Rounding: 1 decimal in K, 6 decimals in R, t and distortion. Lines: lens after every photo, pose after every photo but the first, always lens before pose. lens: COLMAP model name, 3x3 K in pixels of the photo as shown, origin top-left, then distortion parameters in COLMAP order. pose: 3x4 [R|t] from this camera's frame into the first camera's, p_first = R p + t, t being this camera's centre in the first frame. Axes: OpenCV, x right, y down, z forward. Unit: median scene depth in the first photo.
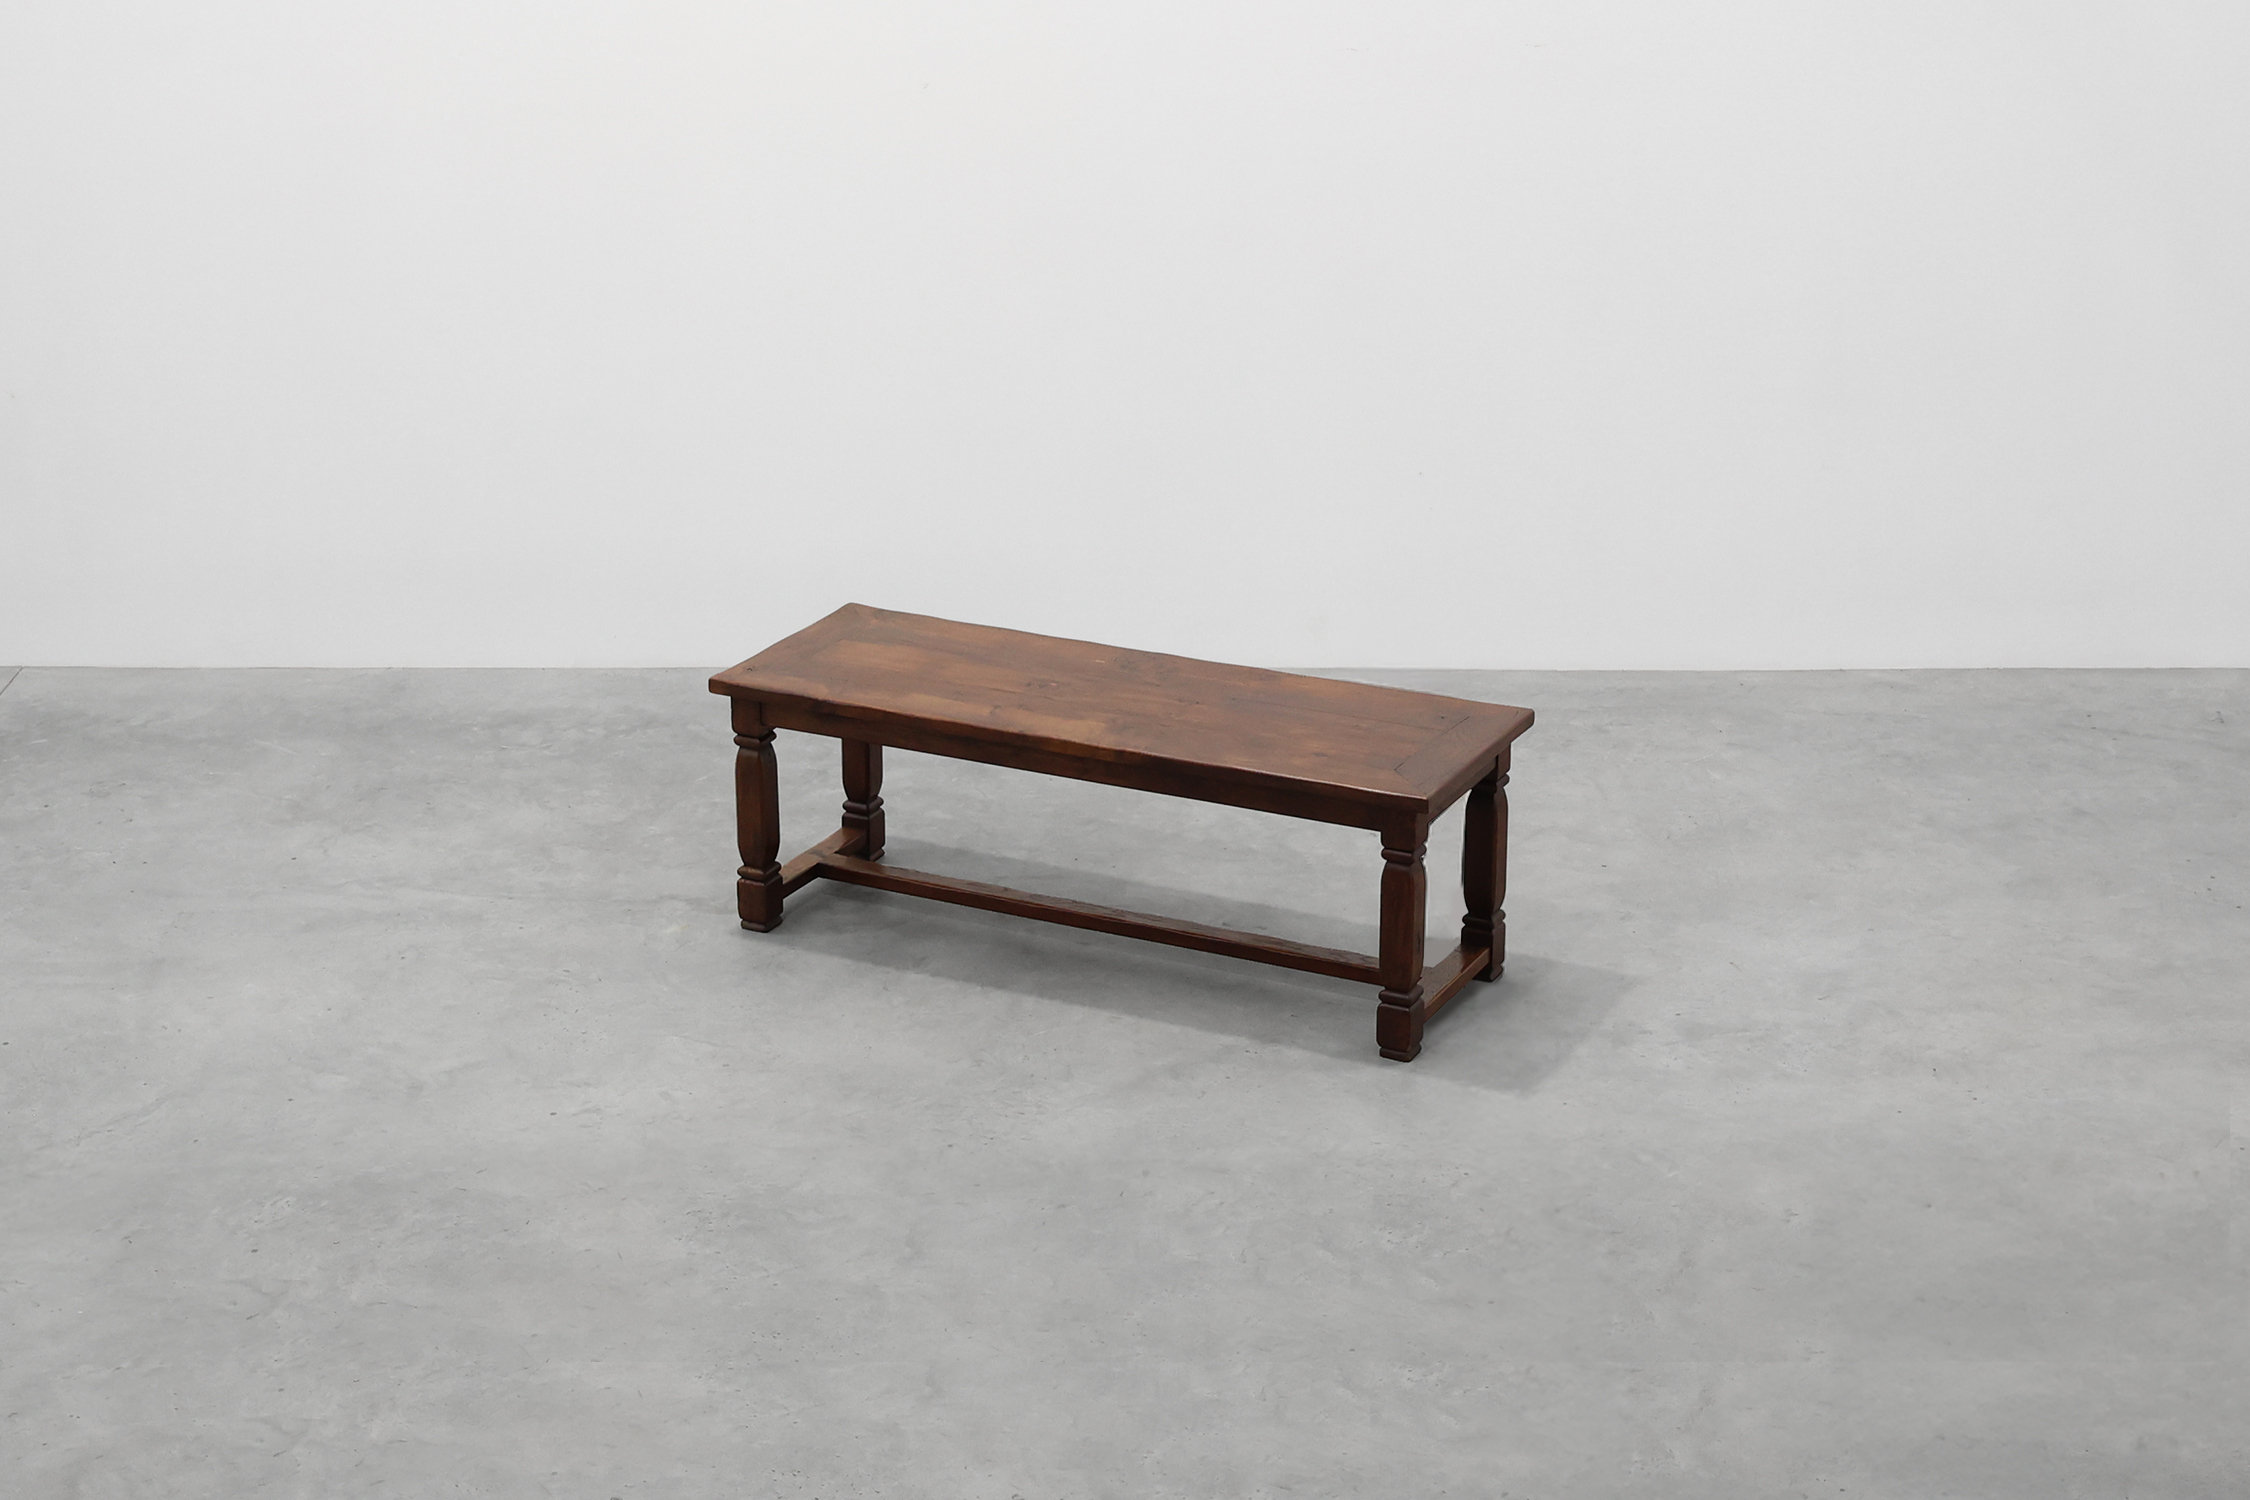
lens RADIAL K [[3548.1, 0, 1125.0], [0, 3548.1, 750.0], [0, 0, 1]] dist [-0.020891, -0.035934]
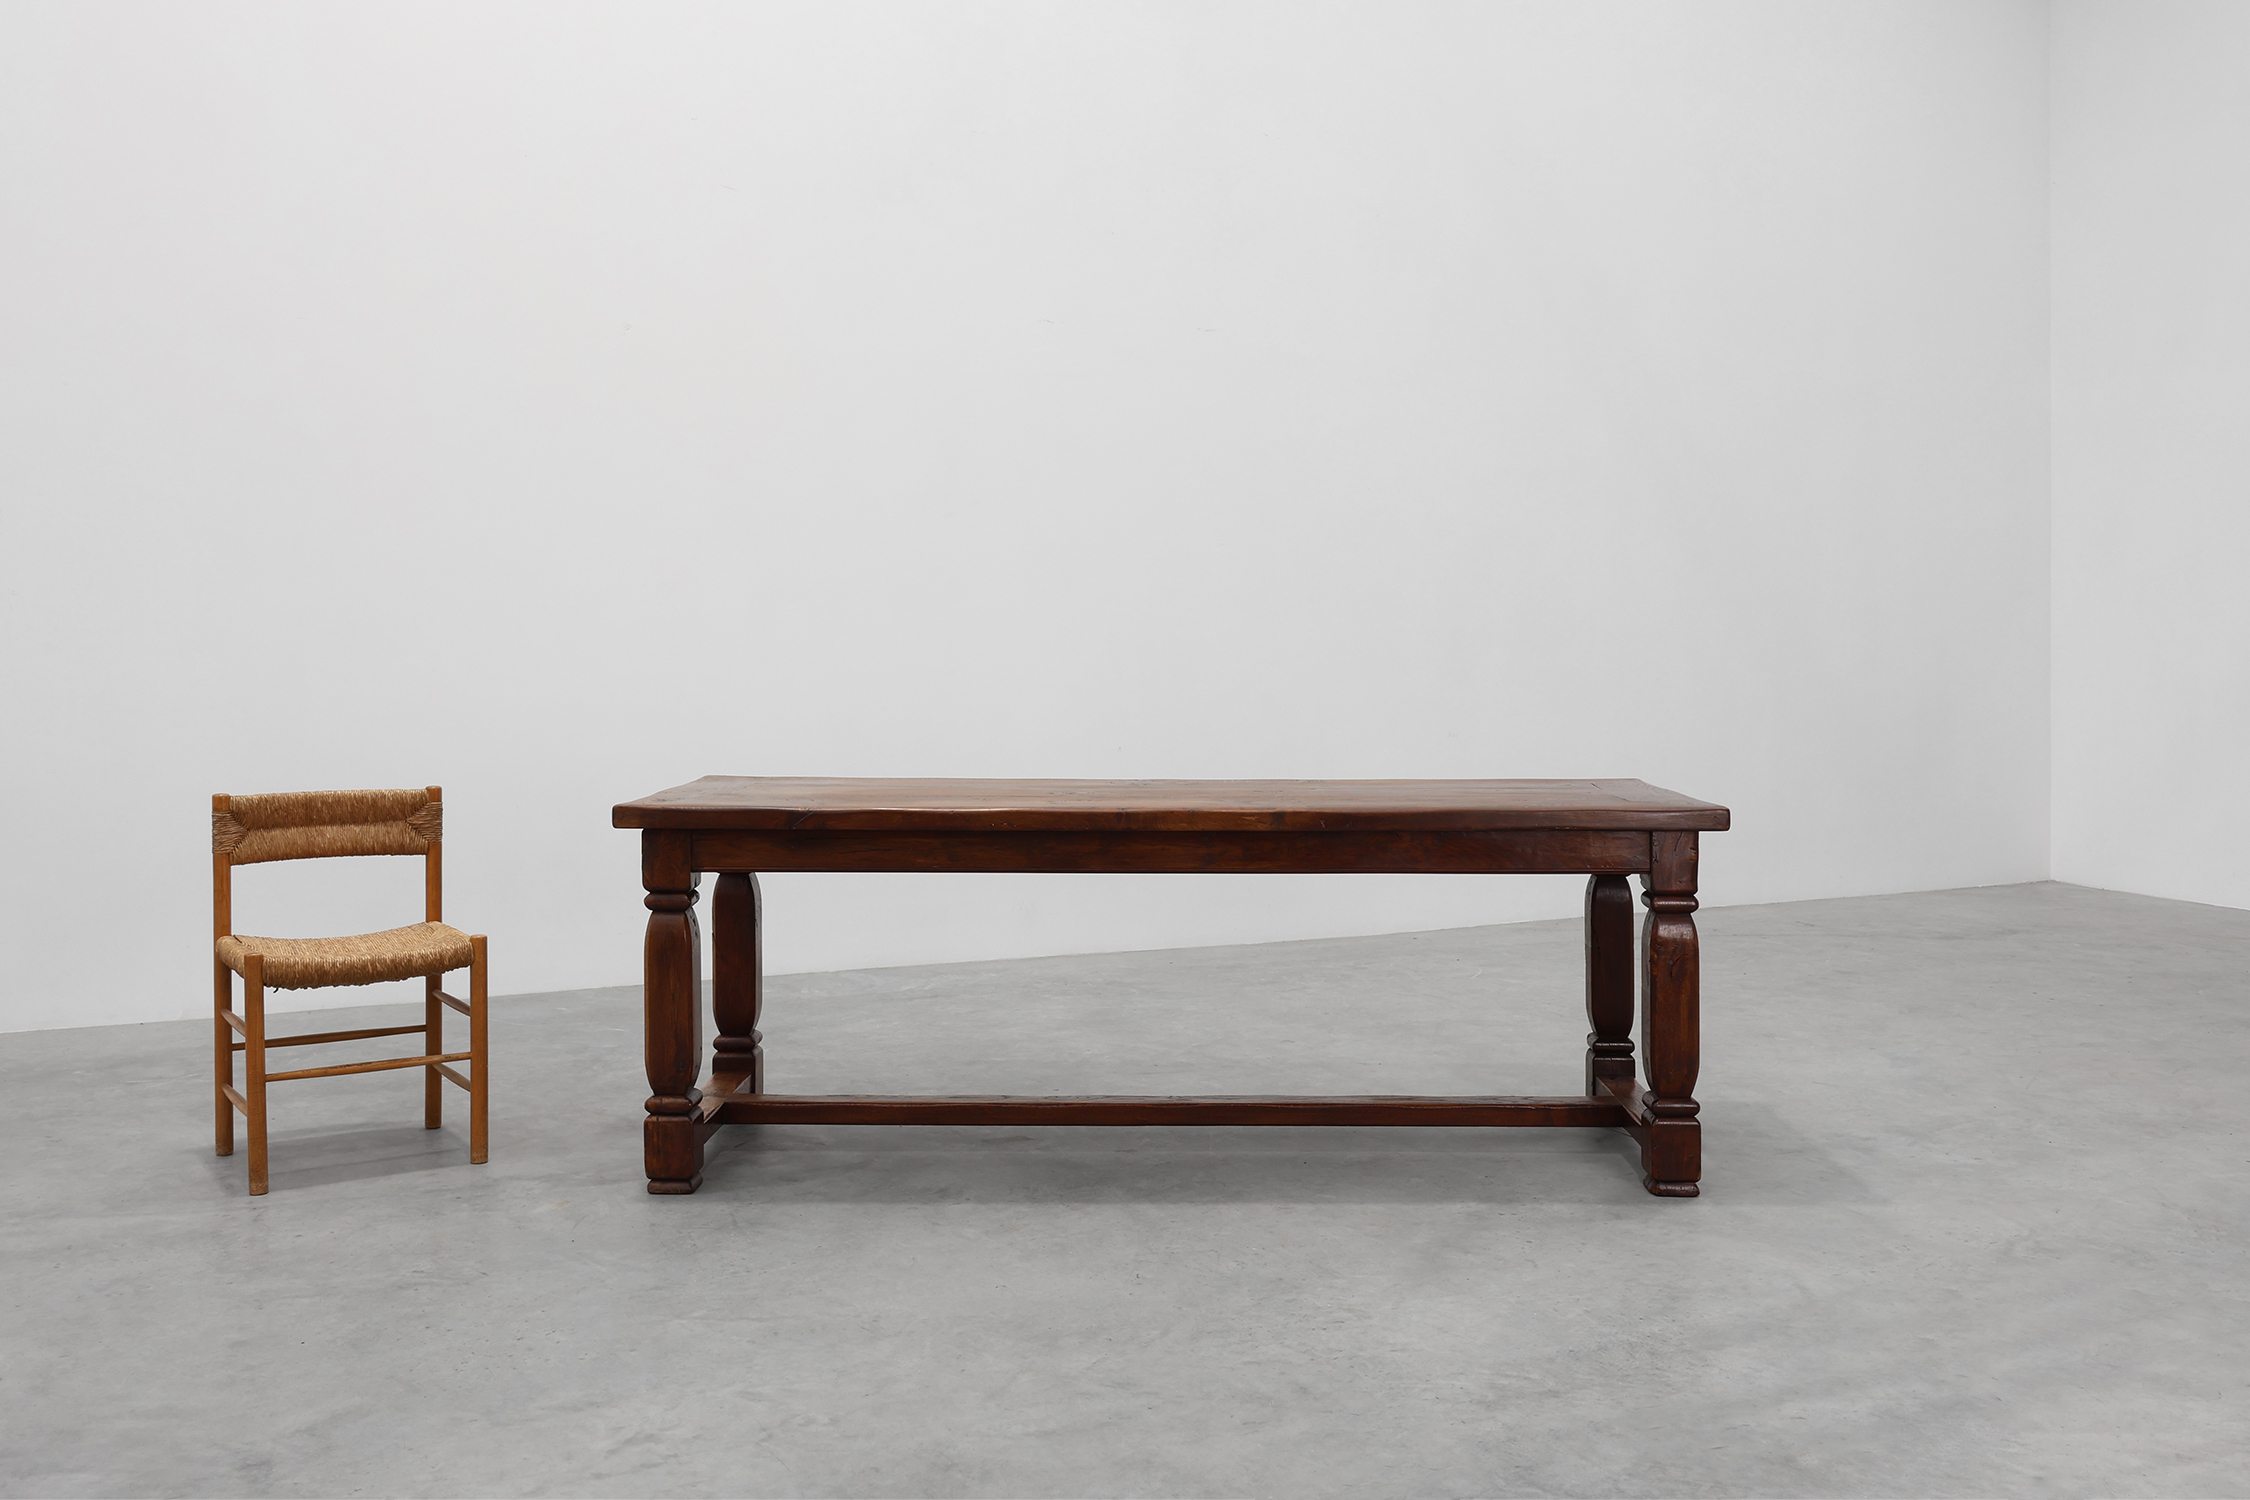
lens RADIAL K [[1976.0, 0, 1125.0], [0, 1976.0, 750.0], [0, 0, 1]] dist [0.001541, 0.001067]
pose [[0.900176, -0.022956, 0.434921, -0.193812], [0.150114, 0.953771, -0.260357, 0.083522], [-0.408839, 0.299655, 0.862008, 0.626469]]
